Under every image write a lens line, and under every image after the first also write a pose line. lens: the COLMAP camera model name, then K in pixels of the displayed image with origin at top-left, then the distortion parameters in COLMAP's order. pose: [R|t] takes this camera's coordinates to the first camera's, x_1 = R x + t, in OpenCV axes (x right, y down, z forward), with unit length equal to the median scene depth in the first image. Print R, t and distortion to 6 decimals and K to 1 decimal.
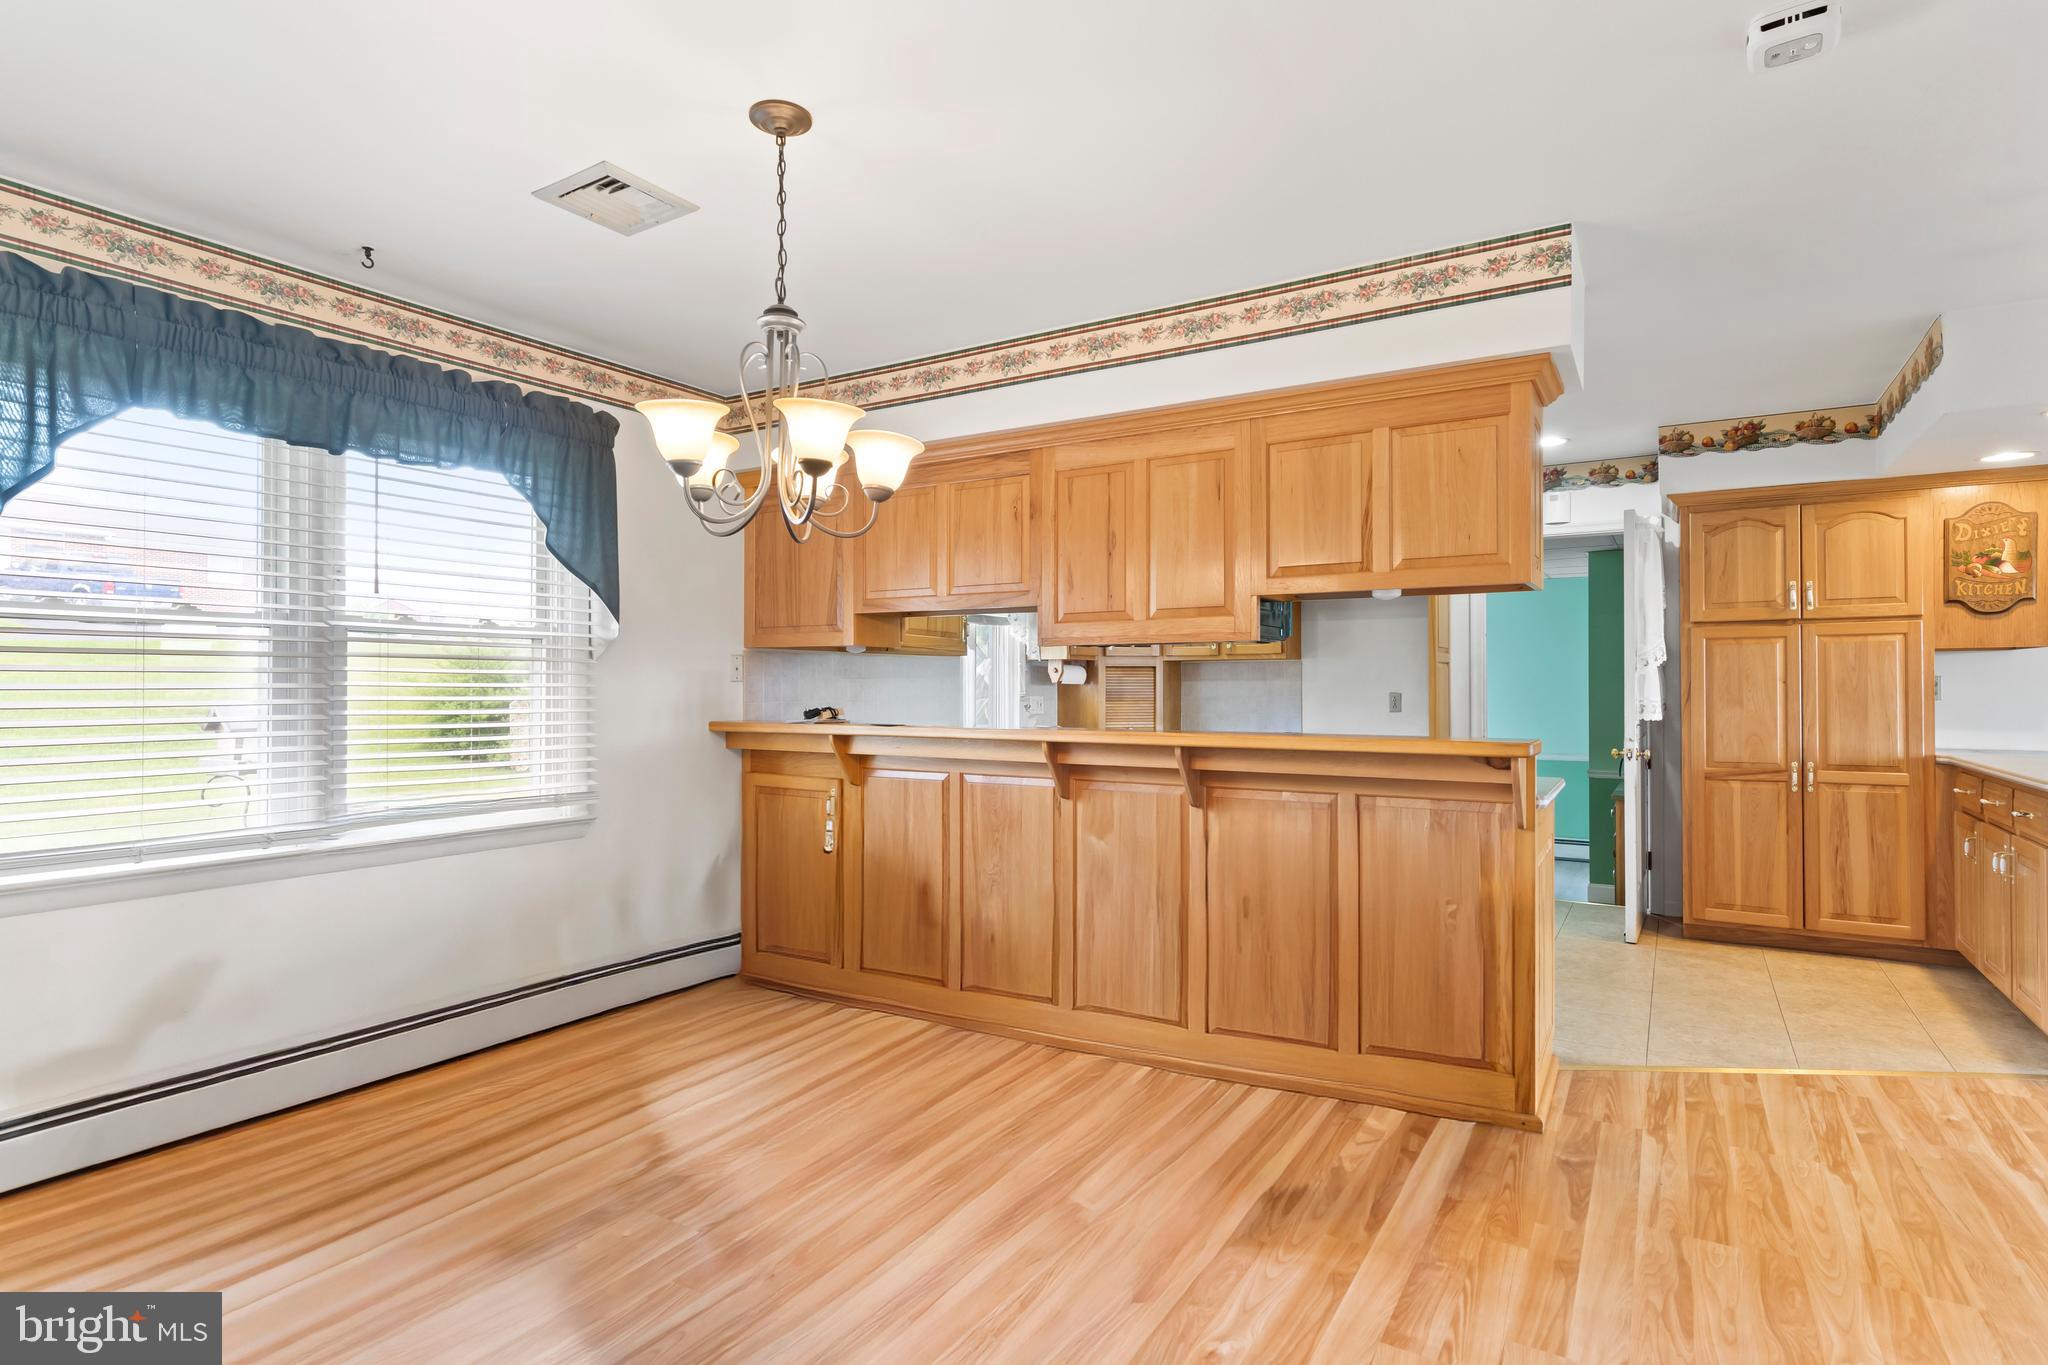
lens RADIAL K [[1051.3, 0, 1017.4], [0, 1051.3, 680.3], [0, 0, 1]] dist [-0.009027, 0.005712]
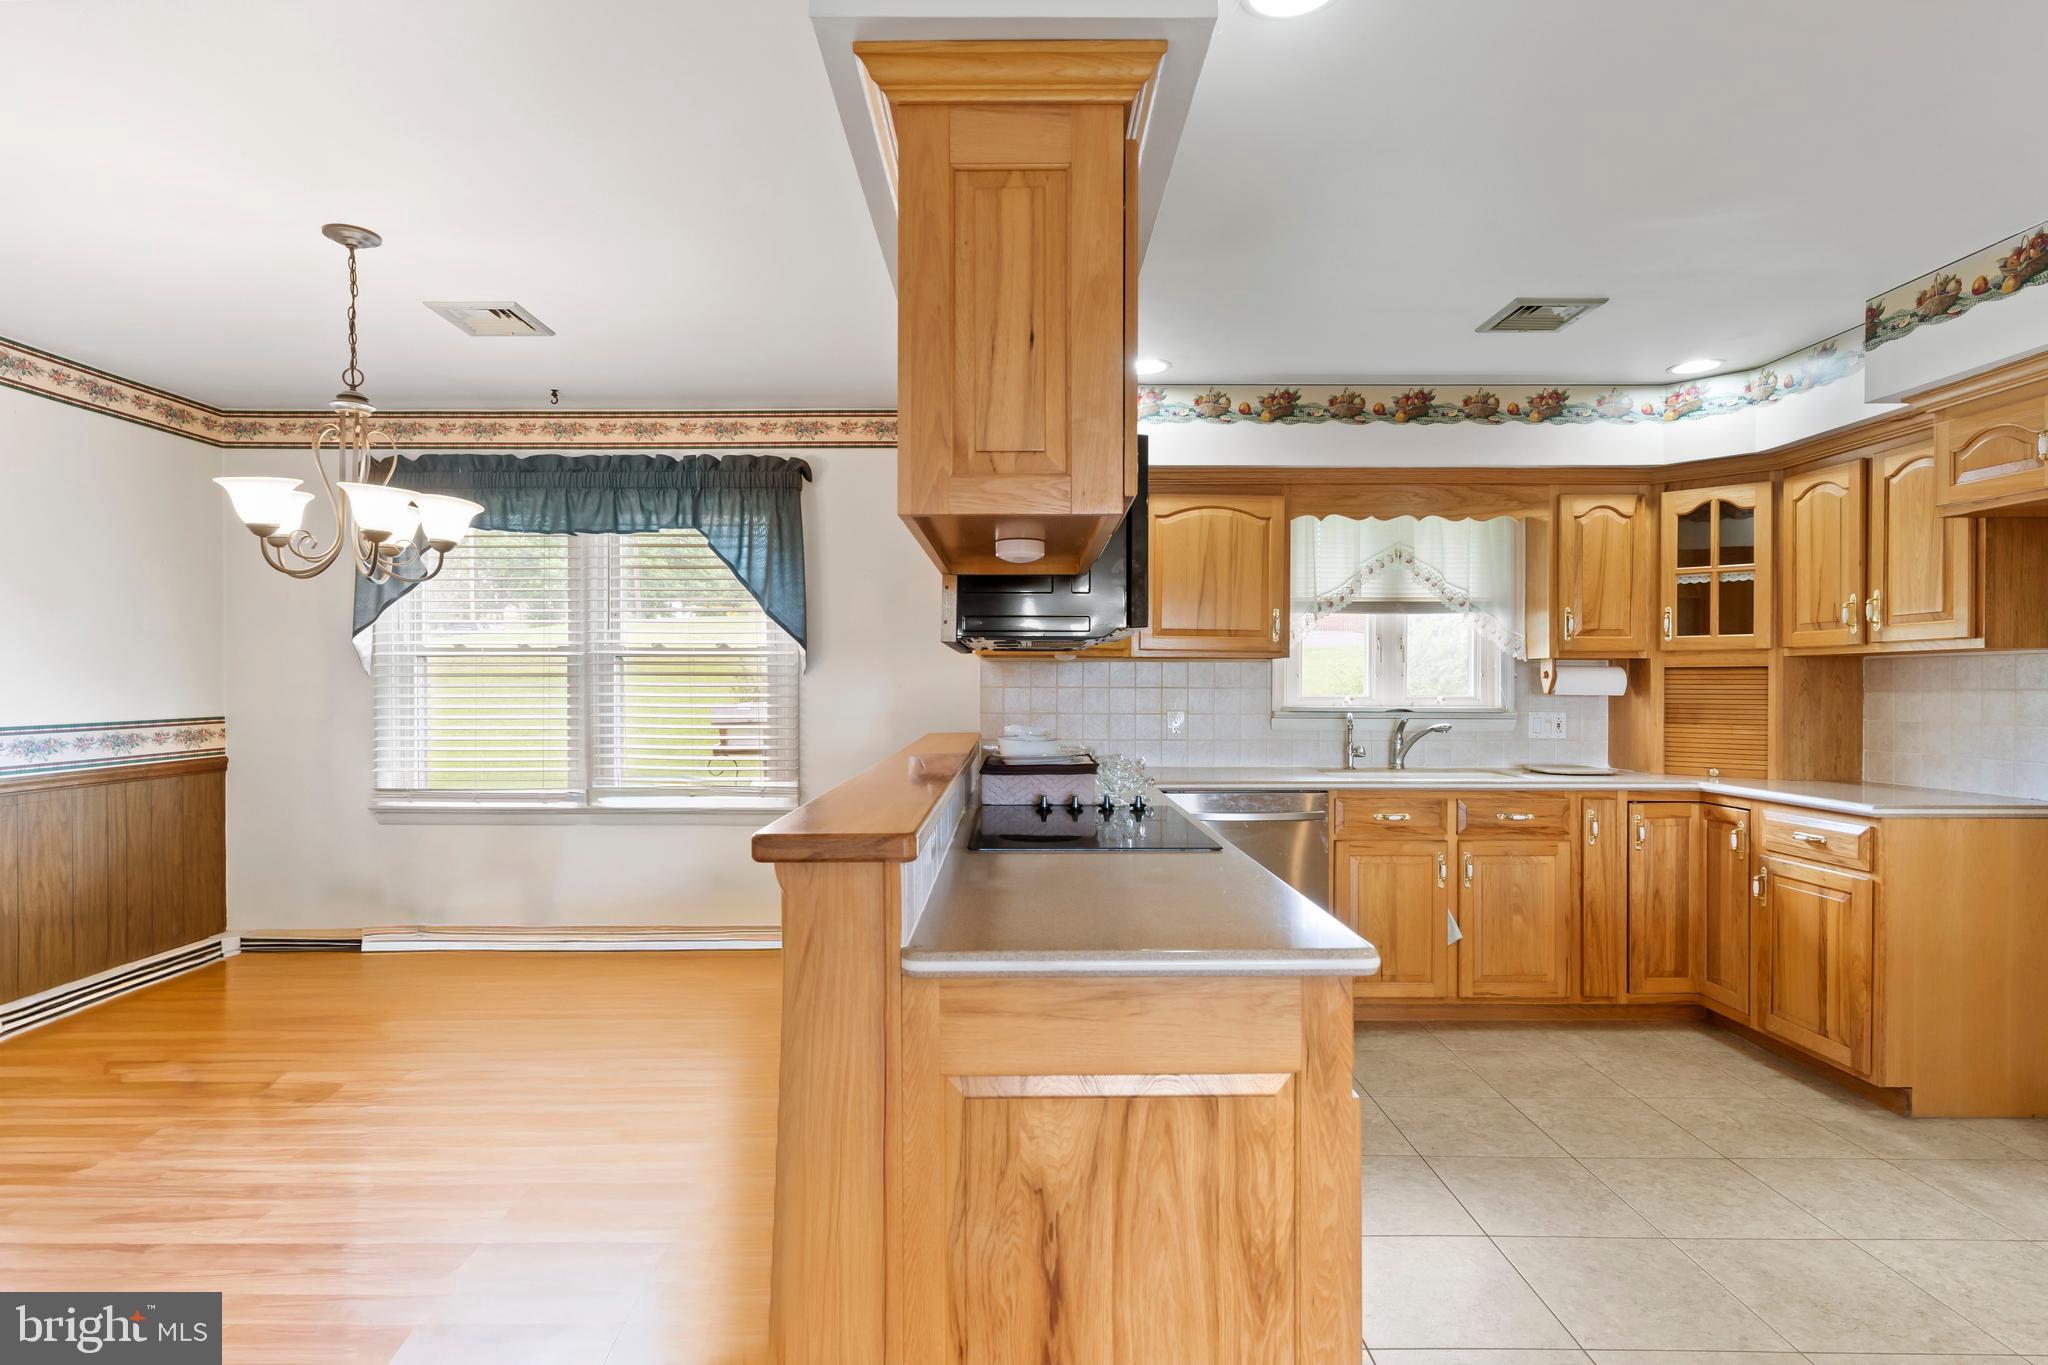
lens RADIAL K [[1051.3, 0, 1012.3], [0, 1051.3, 687.7], [0, 0, 1]] dist [-0.009027, 0.005712]
pose [[0.523486, 0.005009, -0.852020, 0.584589], [0.003179, 0.999964, 0.007831, -0.010397], [0.852028, -0.006808, 0.523451, 0.490565]]
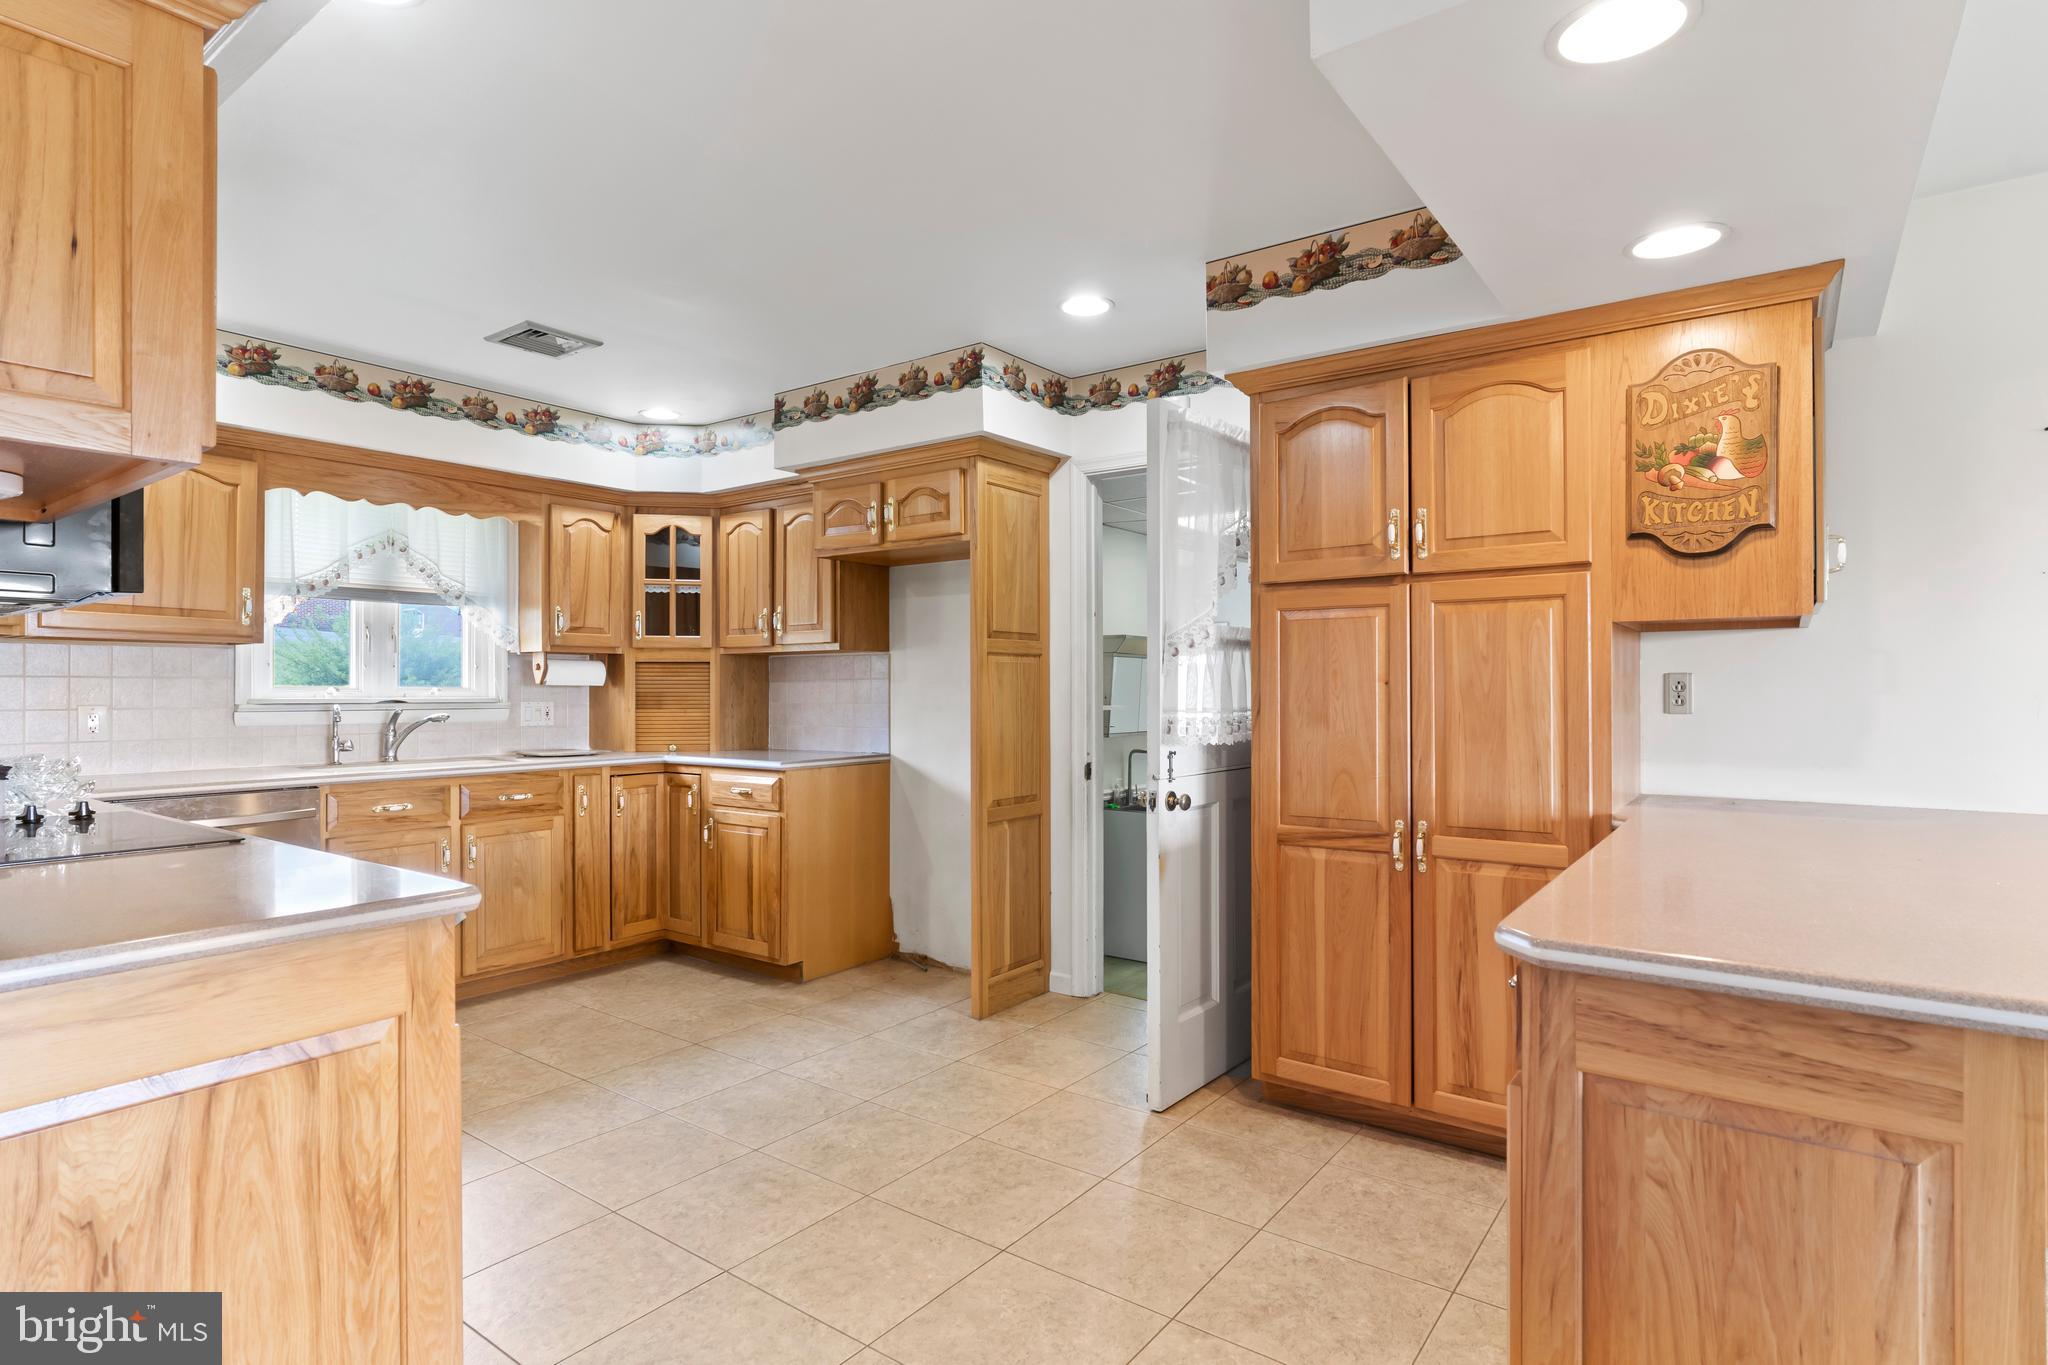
lens RADIAL K [[1051.3, 0, 1021.0], [0, 1051.3, 686.5], [0, 0, 1]] dist [-0.009027, 0.005712]
pose [[0.996855, 0.000656, -0.079241, 0.586069], [-0.000319, 0.999991, 0.004269, 0.001311], [0.079243, -0.004230, 0.996846, 0.406934]]
